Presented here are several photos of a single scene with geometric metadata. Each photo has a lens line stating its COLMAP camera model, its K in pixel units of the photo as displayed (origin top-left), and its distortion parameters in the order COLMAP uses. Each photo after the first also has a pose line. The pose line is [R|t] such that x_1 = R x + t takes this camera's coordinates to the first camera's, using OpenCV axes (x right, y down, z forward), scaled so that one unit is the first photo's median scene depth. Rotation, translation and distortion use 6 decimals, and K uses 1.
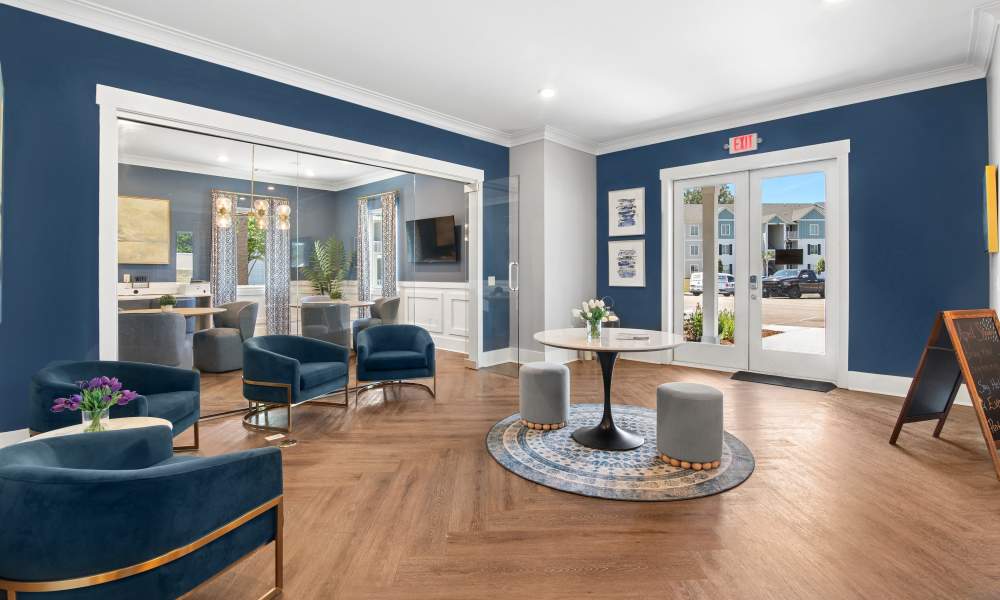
lens RADIAL K [[472.8, 0, 503.4], [0, 472.8, 273.2], [0, 0, 1]] dist [-0.017497, 0.000073]
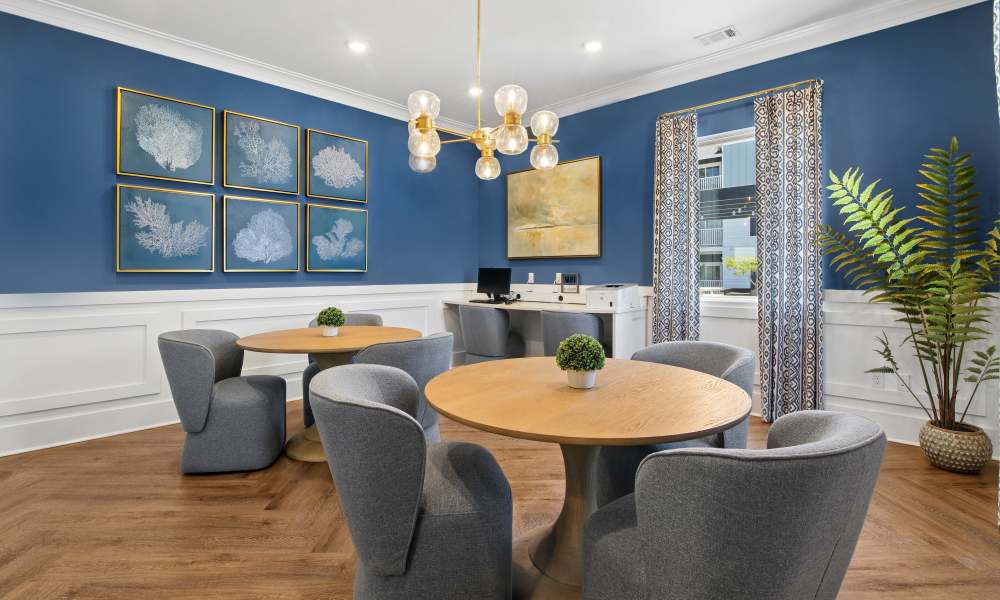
lens RADIAL K [[472.8, 0, 503.4], [0, 472.8, 273.2], [0, 0, 1]] dist [-0.017497, 0.000073]
pose [[-0.001387, 0.000648, -0.999999, -0.083917], [0.003834, 0.999992, 0.000643, 0.002039], [0.999992, -0.003833, -0.001389, 0.910533]]
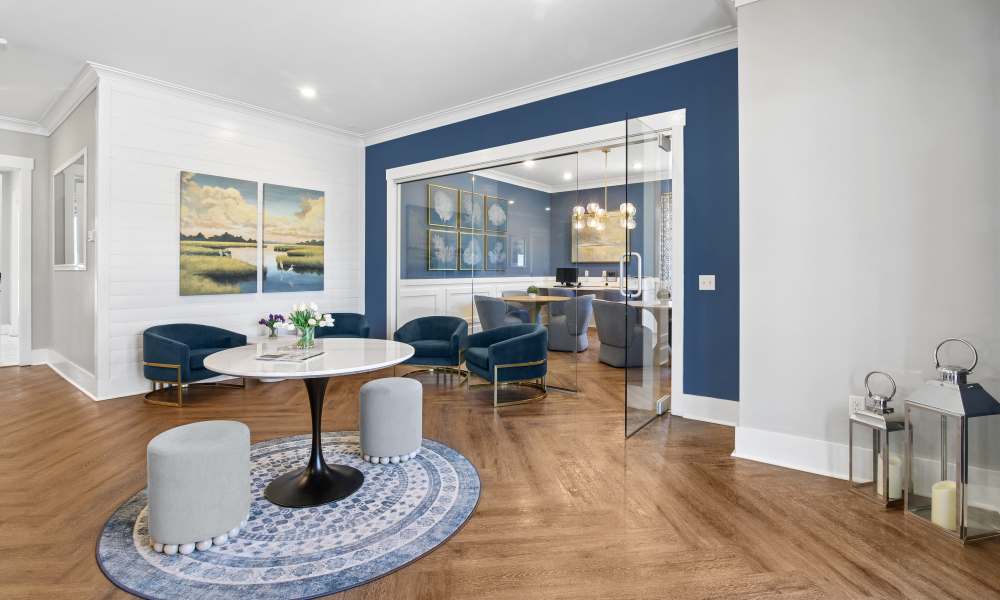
lens RADIAL K [[472.8, 0, 503.4], [0, 472.8, 273.2], [0, 0, 1]] dist [-0.017497, 0.000073]
pose [[0.095895, 0.006093, -0.995373, 0.483653], [0.001552, 0.999979, 0.006271, 0.000446], [0.995390, -0.002146, 0.095884, 0.587470]]
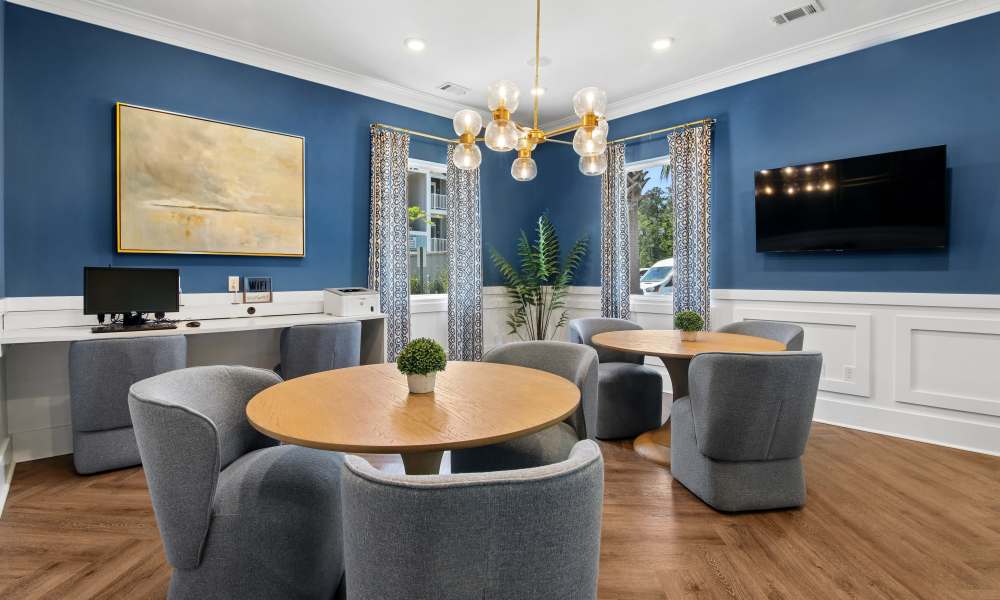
lens RADIAL K [[472.8, 0, 503.4], [0, 472.8, 273.2], [0, 0, 1]] dist [-0.017497, 0.000073]
pose [[0.997379, -0.000911, -0.072351, -0.470507], [0.000804, 0.999999, -0.001499, -0.000012], [0.072352, 0.001437, 0.997378, 0.504158]]
